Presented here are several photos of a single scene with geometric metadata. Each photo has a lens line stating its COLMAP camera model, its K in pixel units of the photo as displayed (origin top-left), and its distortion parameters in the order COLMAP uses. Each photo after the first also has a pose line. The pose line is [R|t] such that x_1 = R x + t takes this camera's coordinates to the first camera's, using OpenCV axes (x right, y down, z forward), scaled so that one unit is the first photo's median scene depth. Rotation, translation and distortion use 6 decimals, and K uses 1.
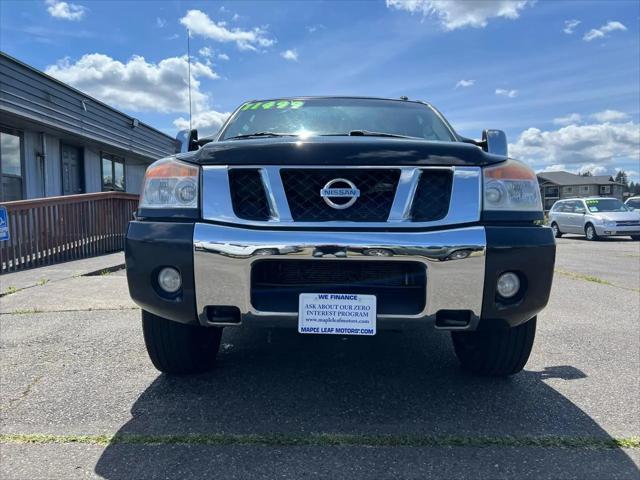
lens RADIAL K [[483.8, 0, 319.0], [0, 483.8, 242.8], [0, 0, 1]] dist [0.053030, -0.057038]
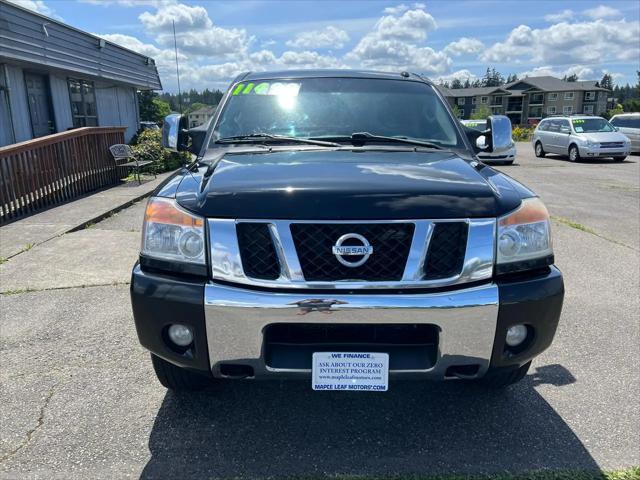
lens RADIAL K [[483.8, 0, 318.0], [0, 483.8, 246.6], [0, 0, 1]] dist [0.053030, -0.057038]
pose [[0.999232, -0.013140, 0.036924, -0.056232], [0.005726, 0.980960, 0.194123, -0.269972], [-0.038772, -0.193762, 0.980282, 0.046148]]
